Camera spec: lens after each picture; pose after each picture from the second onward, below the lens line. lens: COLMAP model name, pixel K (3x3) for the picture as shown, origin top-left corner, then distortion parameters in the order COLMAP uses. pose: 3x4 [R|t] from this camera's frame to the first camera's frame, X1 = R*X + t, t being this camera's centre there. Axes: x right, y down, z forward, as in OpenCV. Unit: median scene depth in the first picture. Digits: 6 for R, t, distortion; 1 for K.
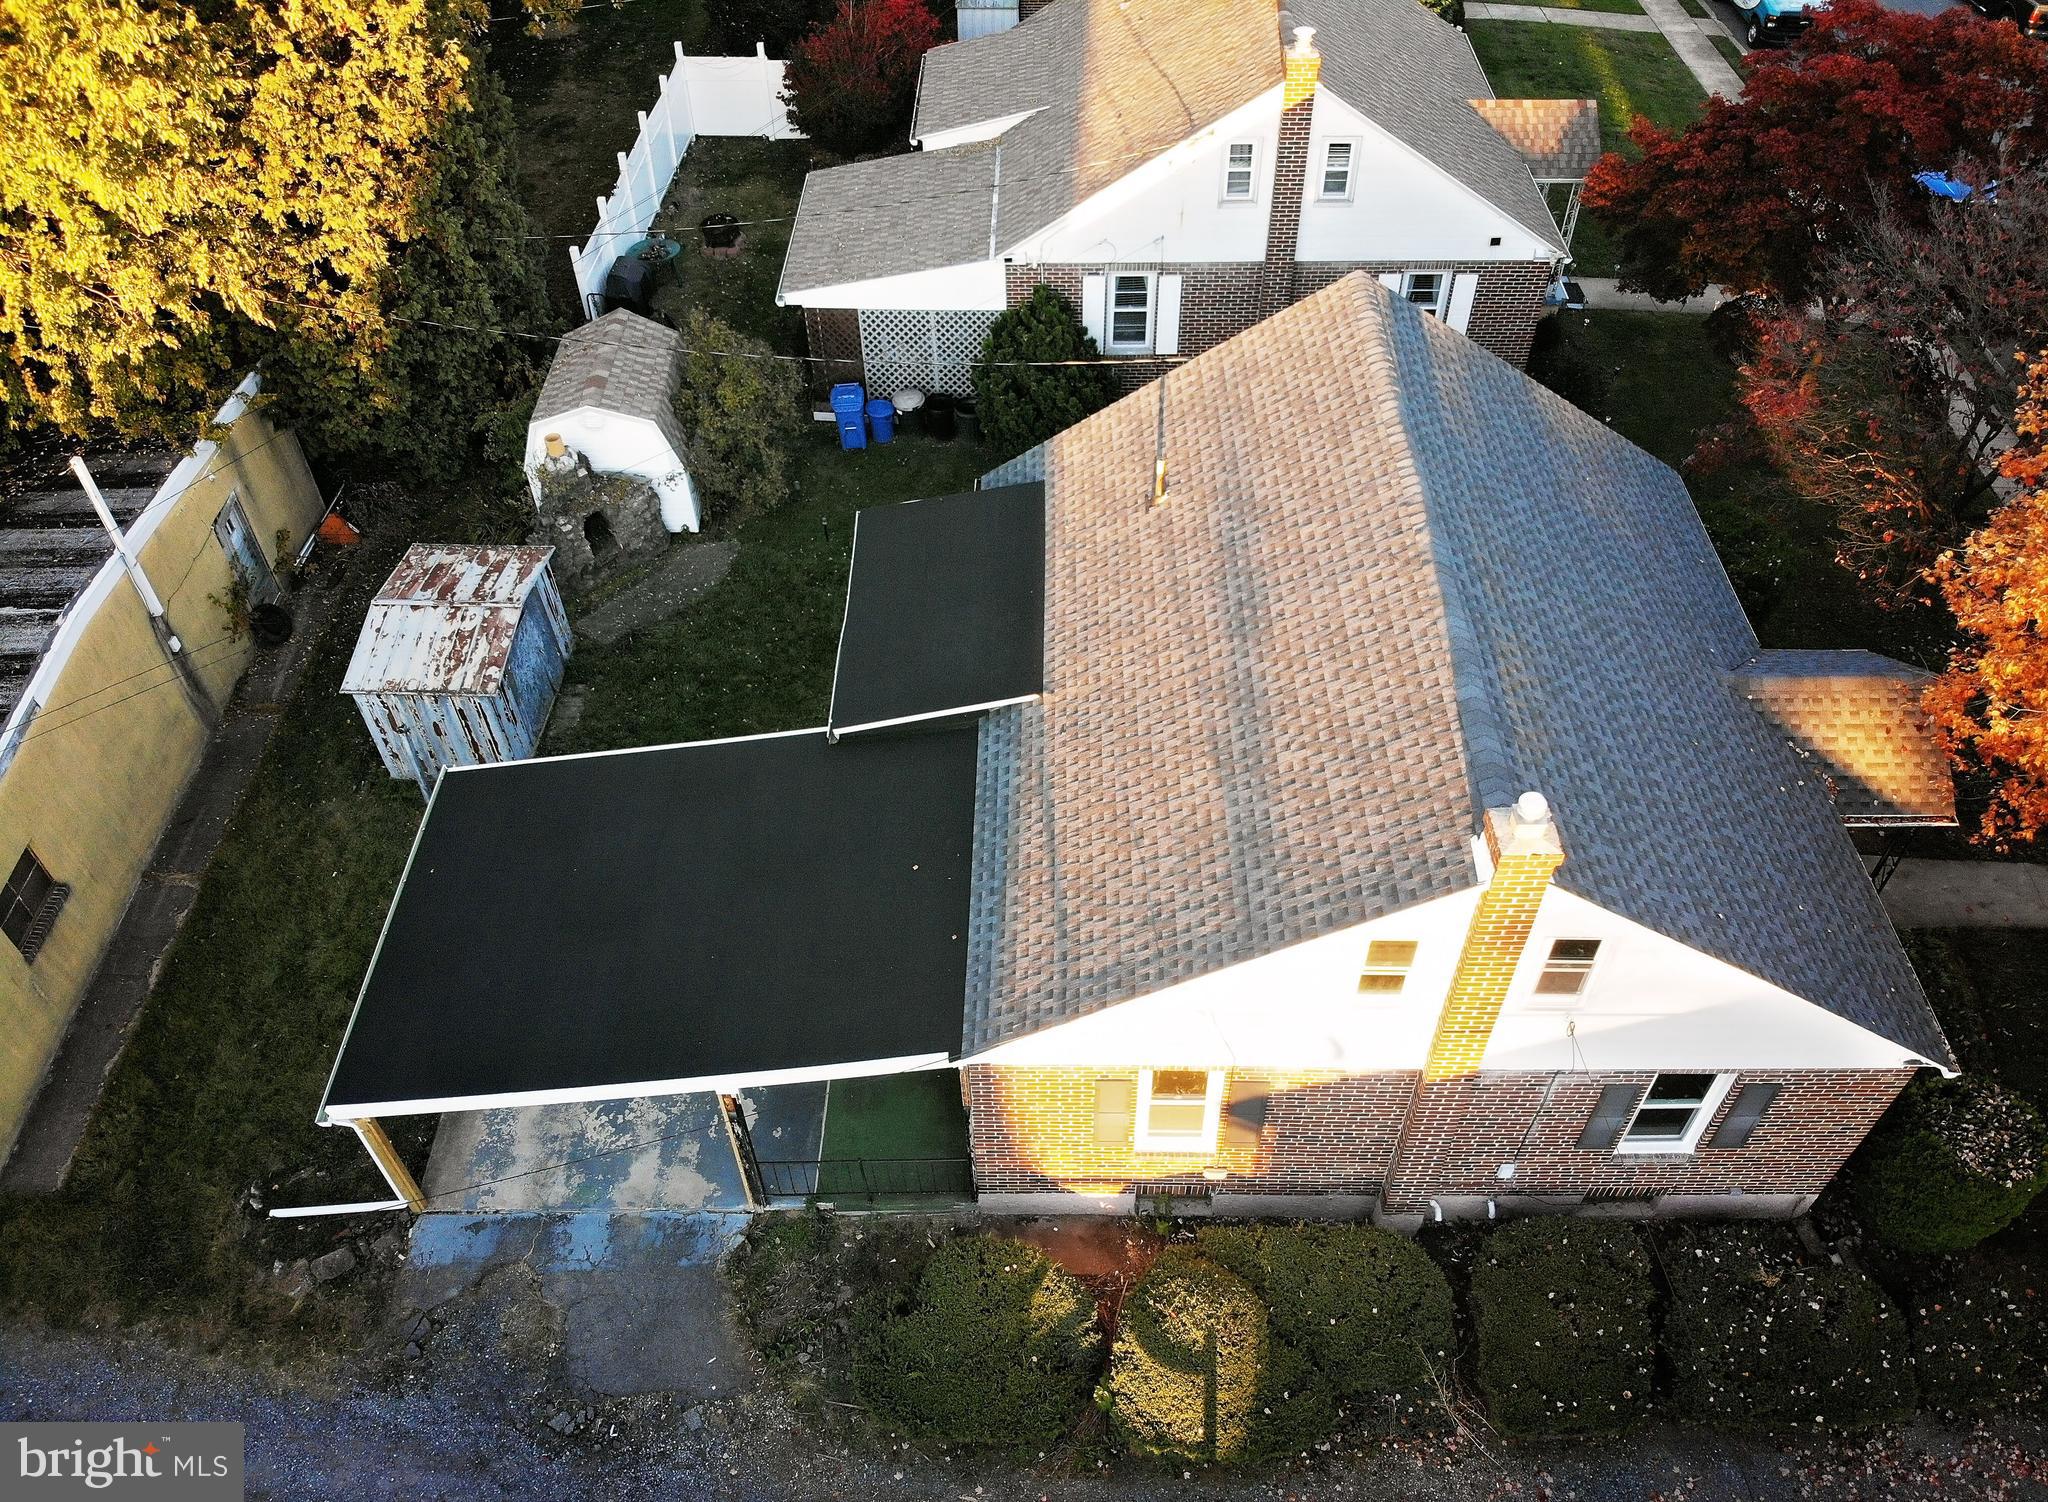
lens RADIAL K [[1524.9, 0, 1029.4], [0, 1524.9, 785.1], [0, 0, 1]] dist [0.004240, -0.078043]
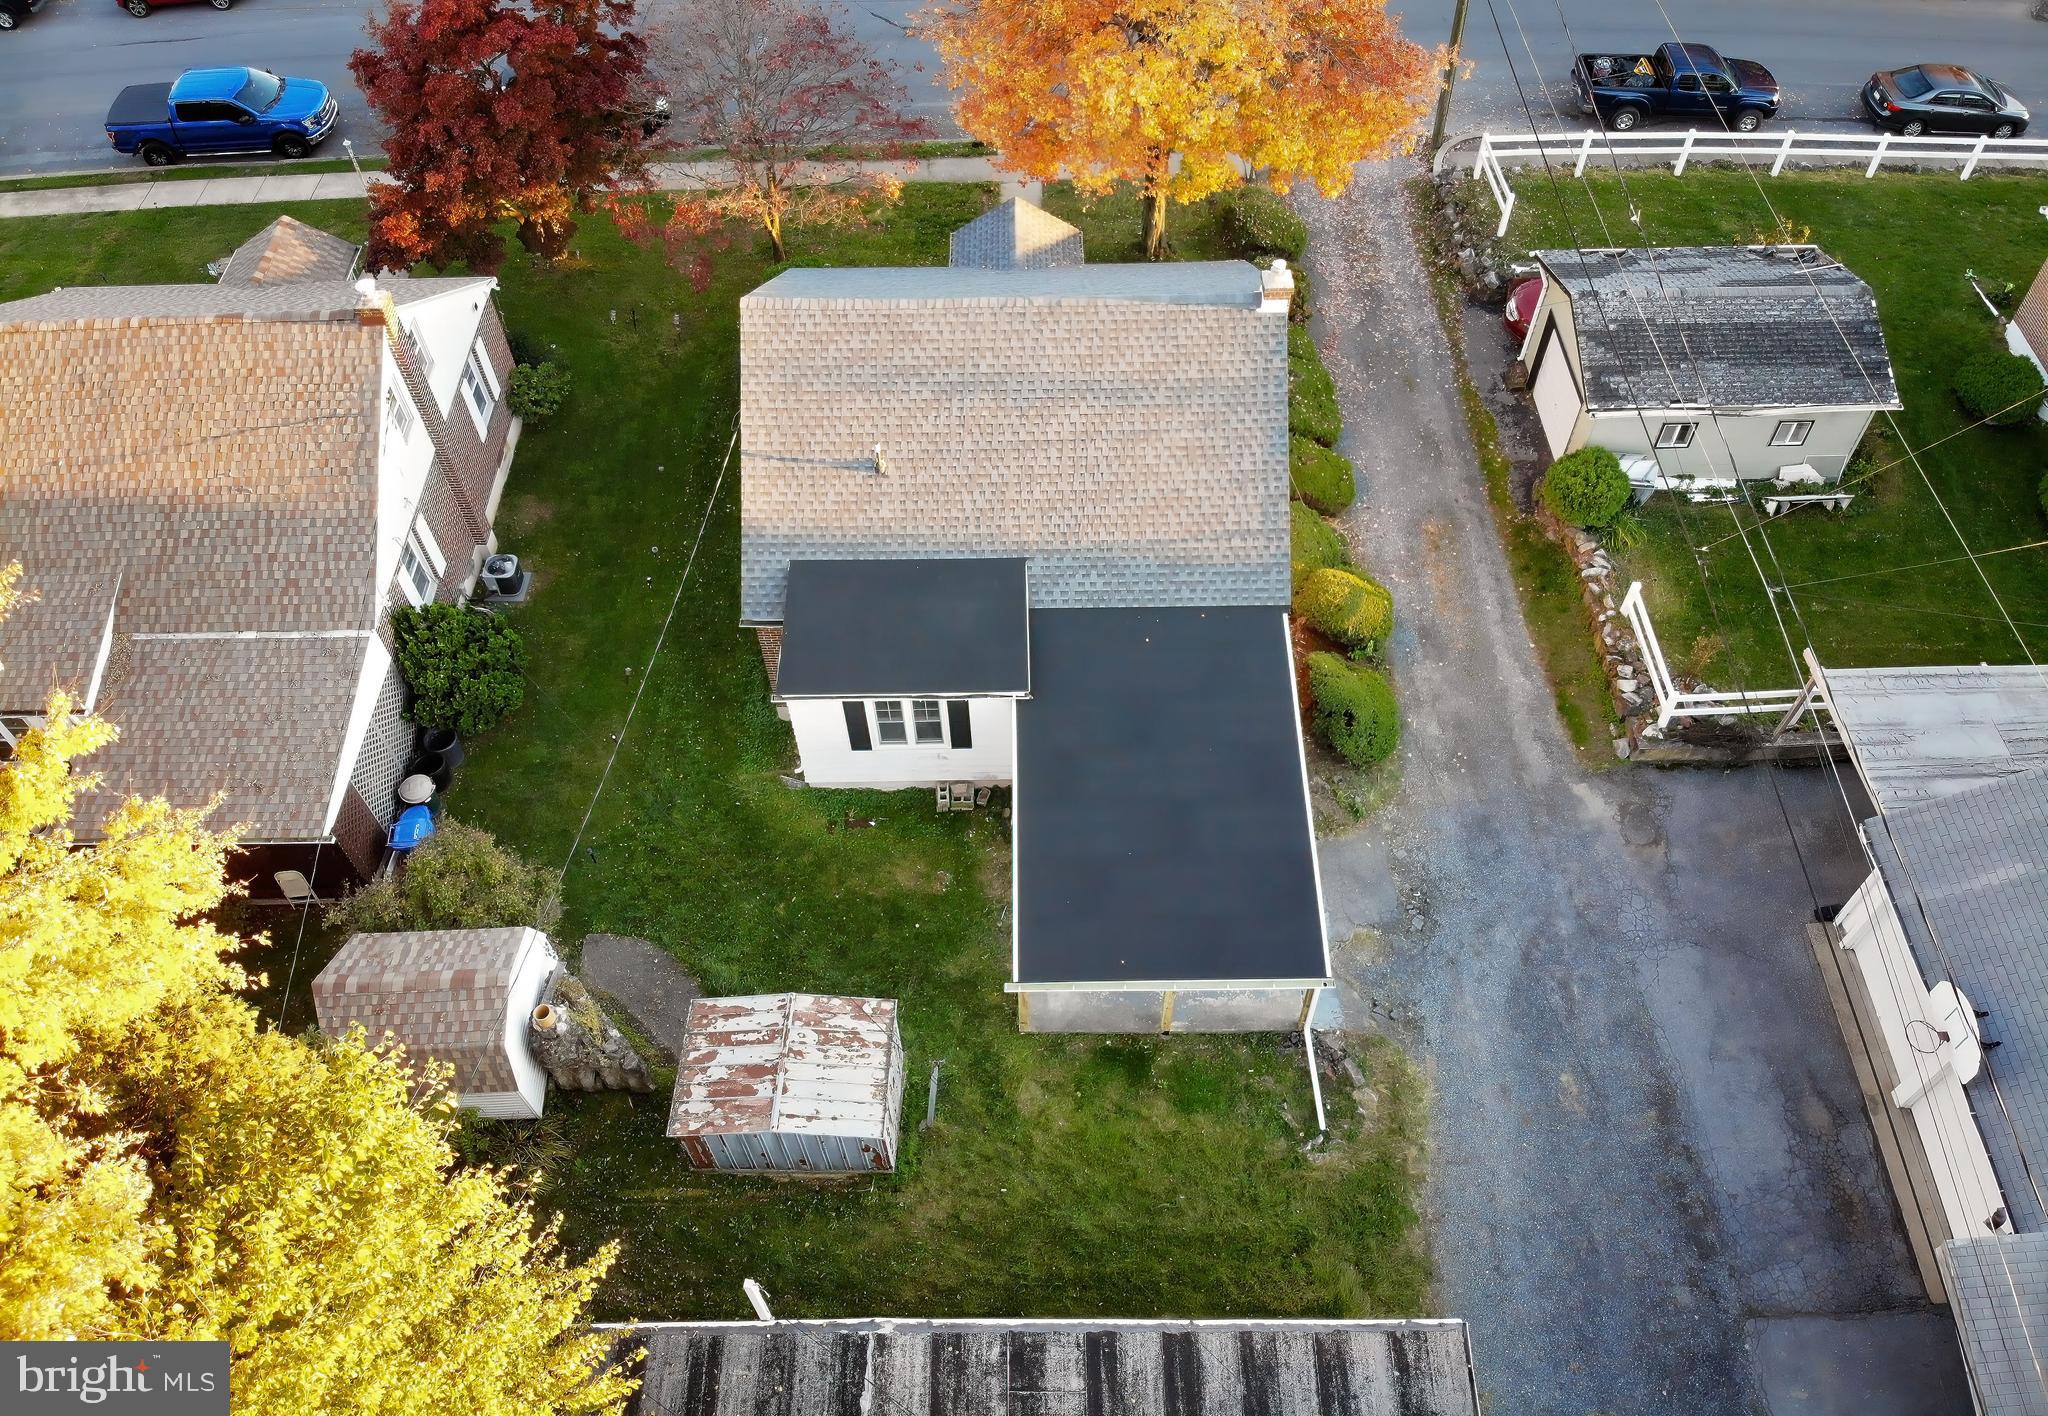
lens RADIAL K [[1494.7, 0, 1026.5], [0, 1494.7, 658.5], [0, 0, 1]] dist [0.054709, -0.150653]
pose [[-0.015660, -0.784228, 0.620276, -0.786942], [0.743061, 0.405963, 0.532028, -0.641297], [-0.669040, 0.469234, 0.576372, 0.146464]]
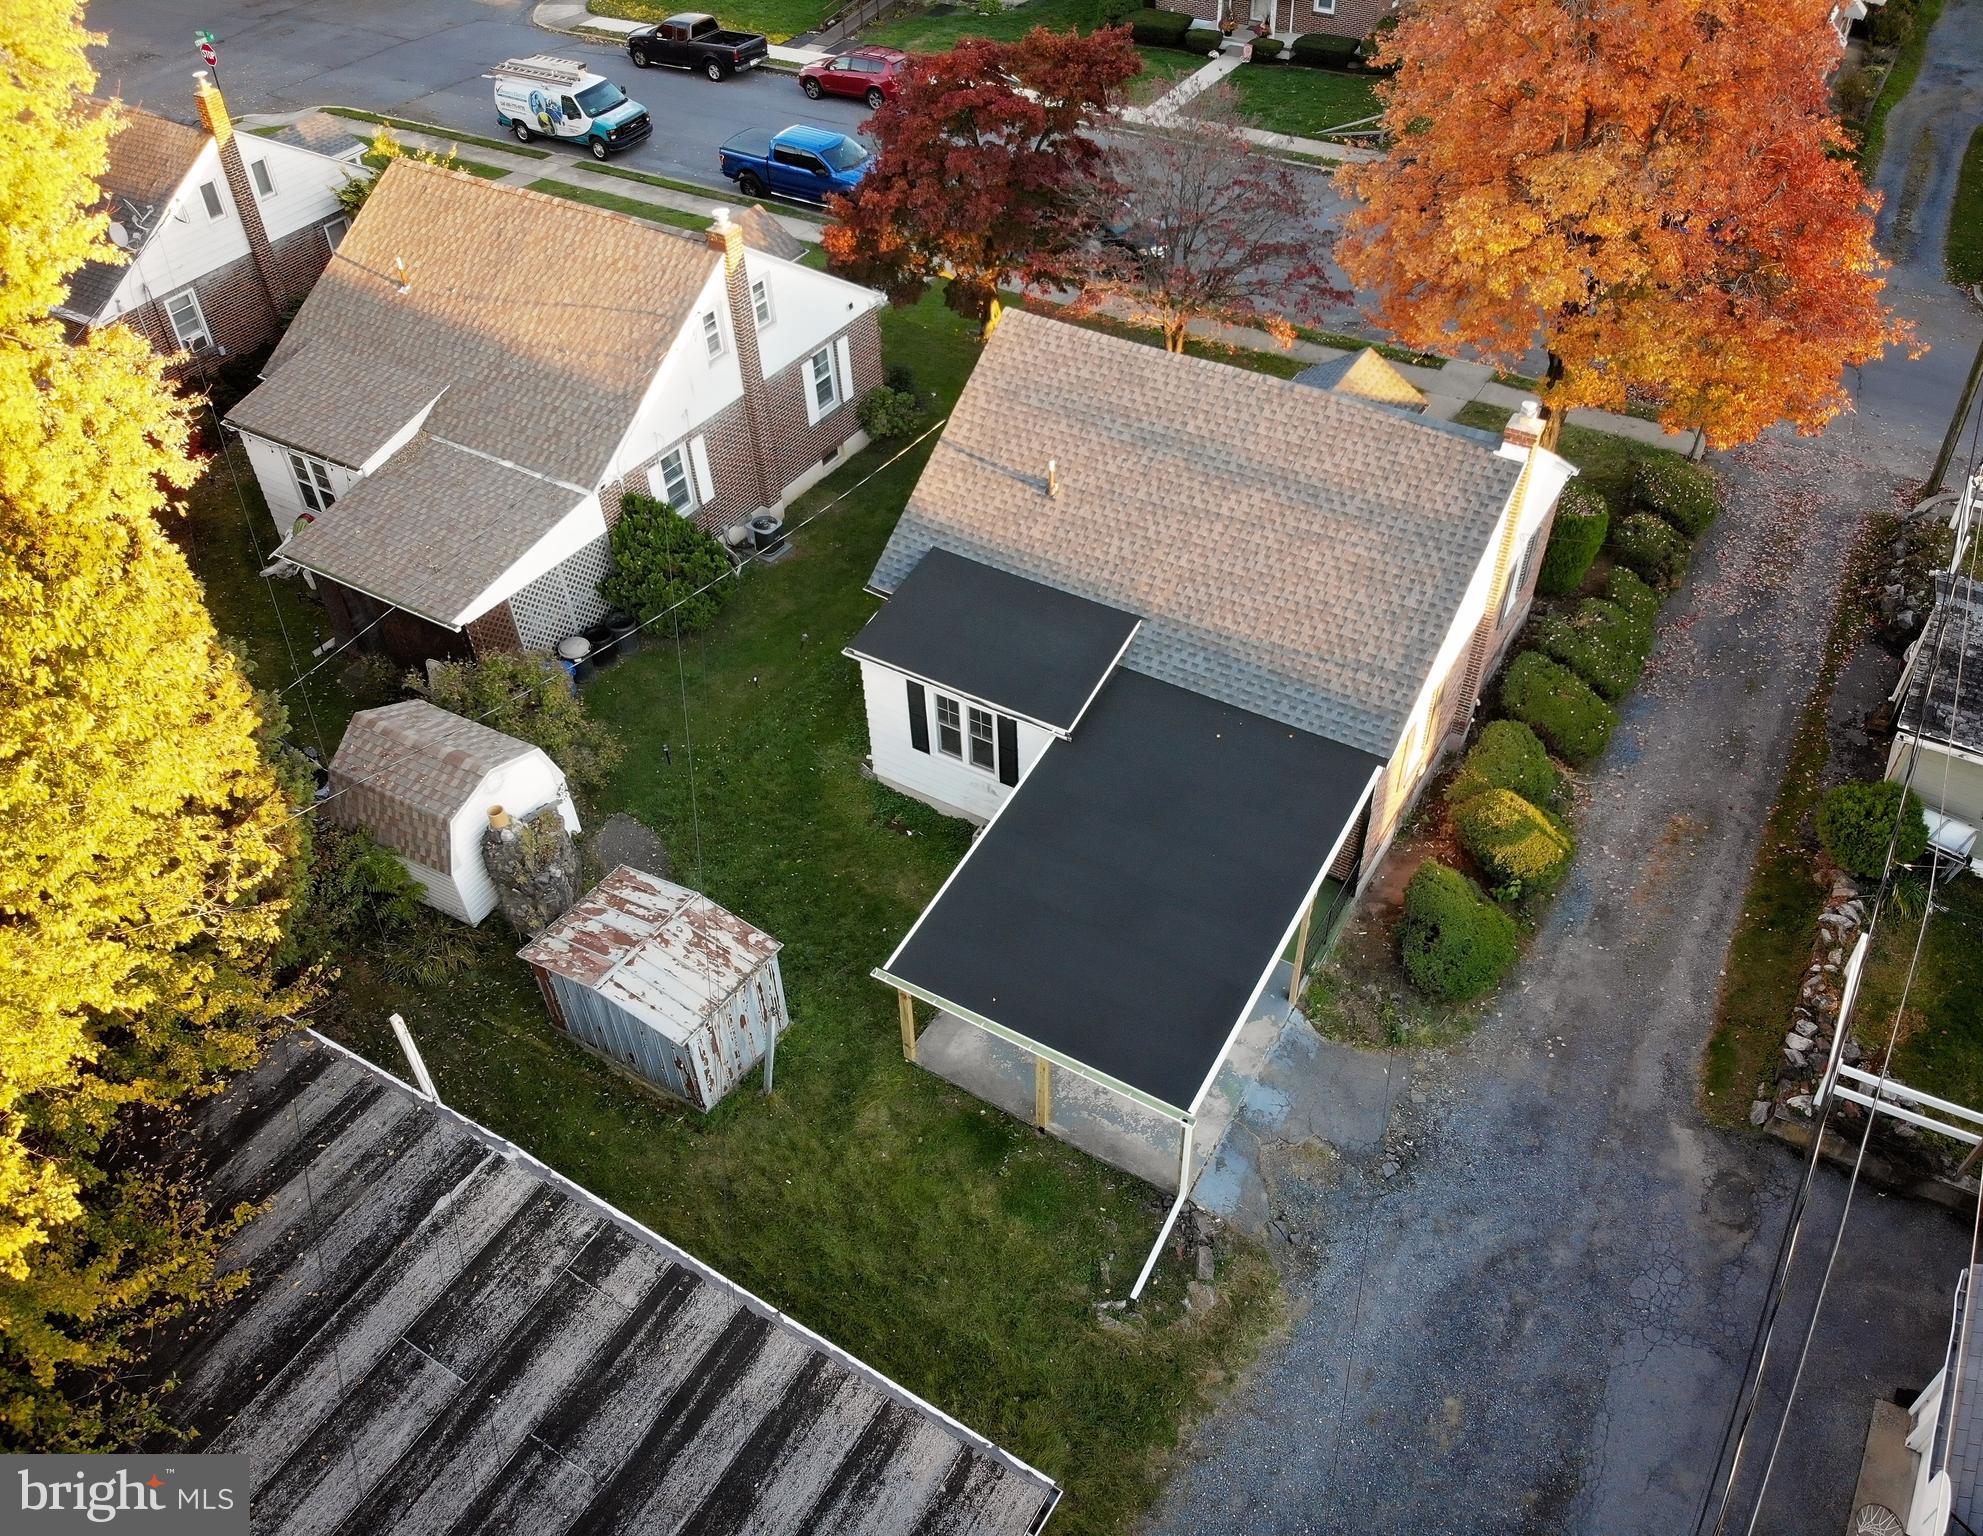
lens RADIAL K [[1484.9, 0, 1033.6], [0, 1484.9, 772.8], [0, 0, 1]] dist [0.086868, -0.201739]
pose [[0.500578, -0.585873, 0.637318, -0.804751], [0.639112, 0.746677, 0.184416, -0.216234], [-0.583915, 0.315003, 0.748209, 0.047307]]
